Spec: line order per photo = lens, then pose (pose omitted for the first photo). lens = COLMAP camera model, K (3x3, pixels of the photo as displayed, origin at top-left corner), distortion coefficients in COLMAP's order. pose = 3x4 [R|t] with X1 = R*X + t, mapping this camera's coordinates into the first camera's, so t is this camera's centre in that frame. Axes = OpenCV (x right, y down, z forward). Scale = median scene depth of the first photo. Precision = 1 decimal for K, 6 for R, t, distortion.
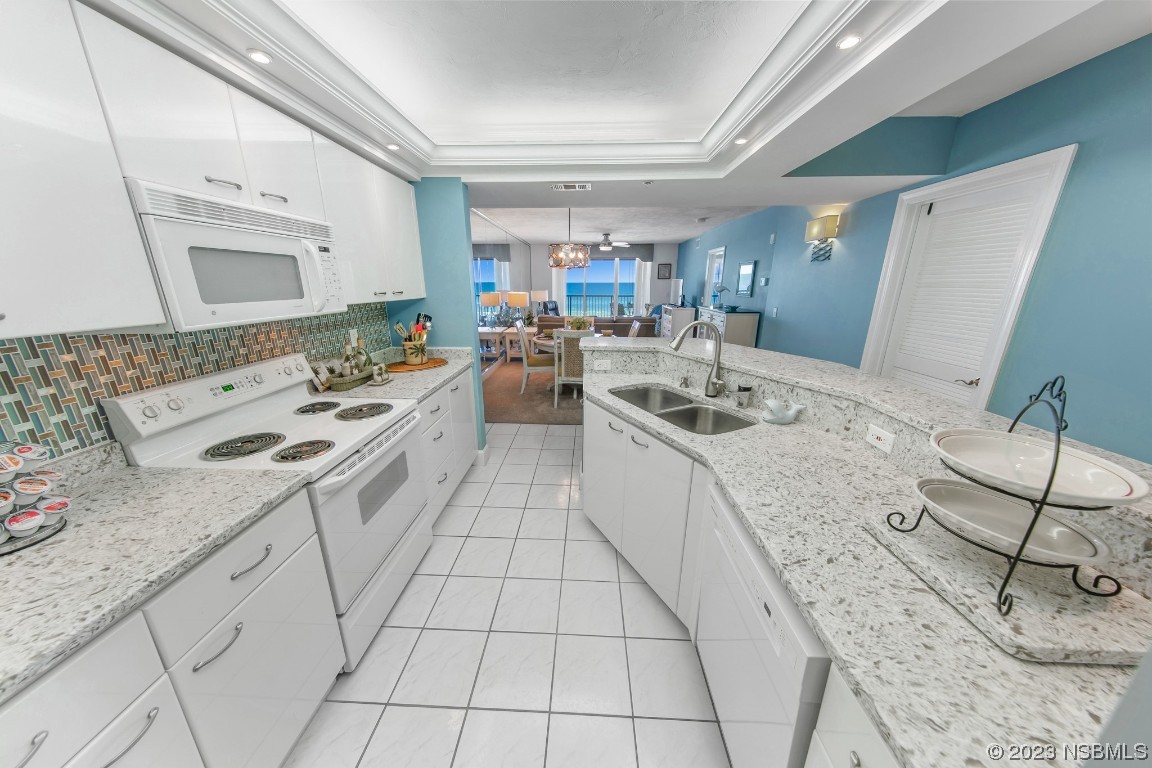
lens RADIAL K [[357.9, 0, 573.7], [0, 357.9, 387.2], [0, 0, 1]] dist [0.001457, -0.000136]
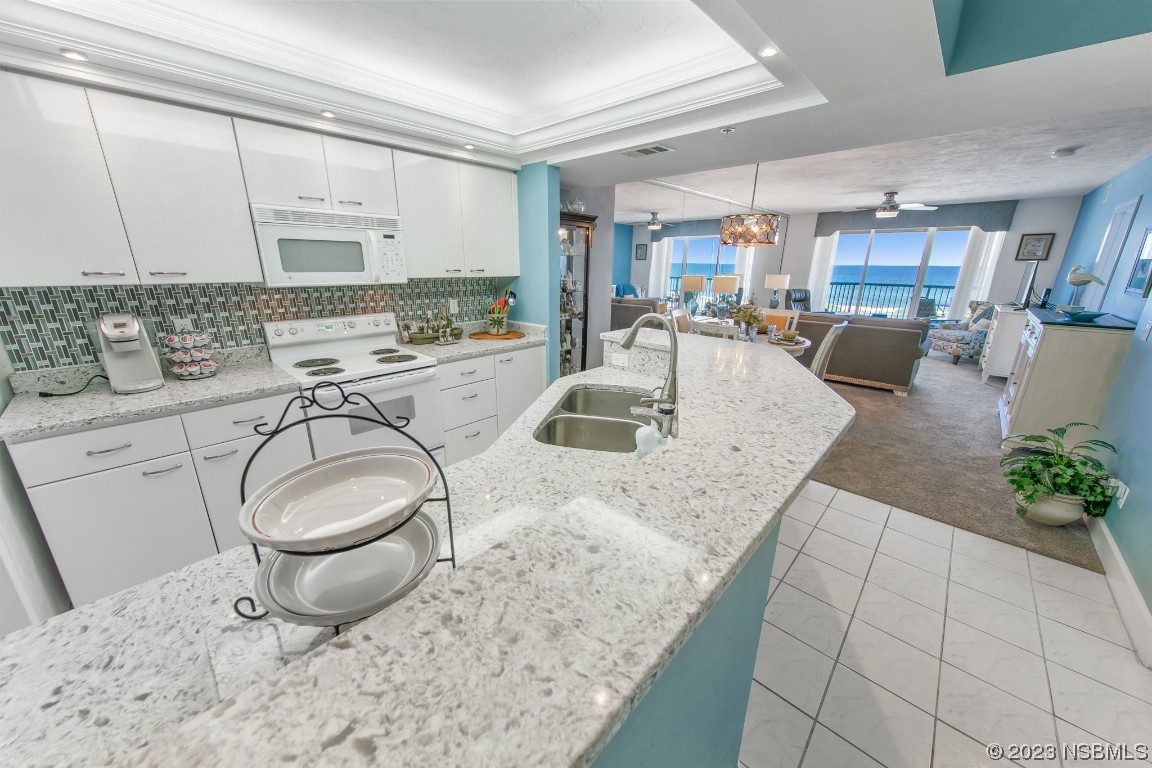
lens RADIAL K [[409.2, 0, 574.2], [0, 409.2, 386.5], [0, 0, 1]] dist [0.006124, -0.000705]
pose [[0.757307, 0.195079, -0.623242, 0.561569], [-0.191943, 0.978680, 0.073103, -0.044792], [0.624215, 0.064266, 0.778605, 0.155464]]
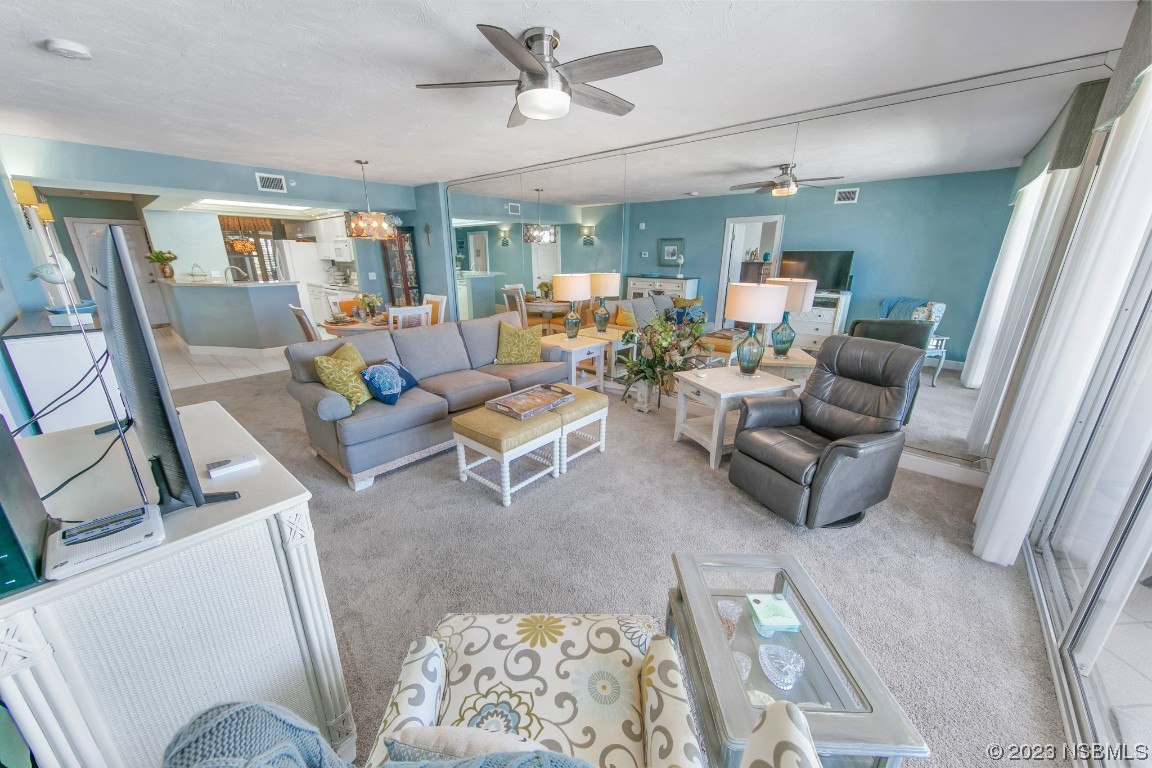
lens RADIAL K [[409.2, 0, 574.3], [0, 409.2, 387.0], [0, 0, 1]] dist [0.006124, -0.000705]
pose [[-0.623092, 0.236443, -0.745554, 0.909433], [-0.224935, 0.858774, 0.460338, -1.059813], [0.749107, 0.454534, -0.481911, 3.607730]]
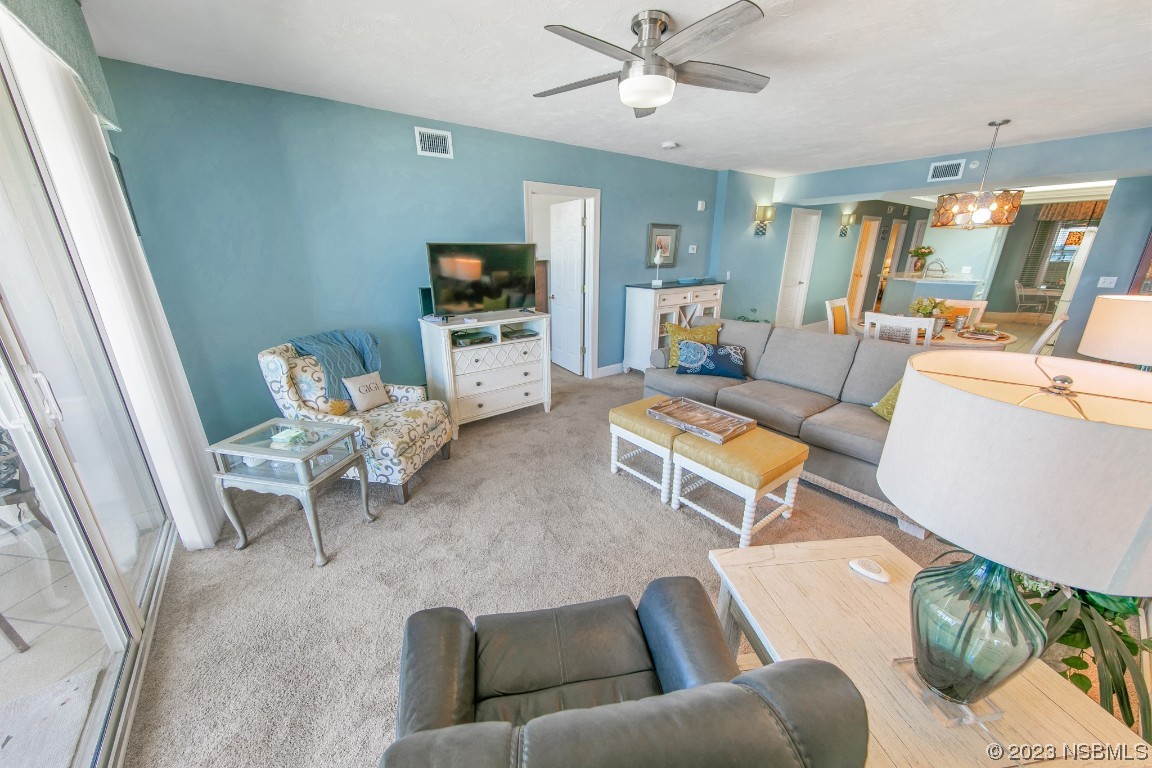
lens RADIAL K [[409.2, 0, 572.1], [0, 409.2, 384.0], [0, 0, 1]] dist [0.006124, -0.000705]
pose [[-0.638722, -0.236605, 0.732155, -0.307133], [0.221360, 0.854813, 0.469355, -1.077068], [-0.736908, 0.461858, -0.493613, 3.661347]]
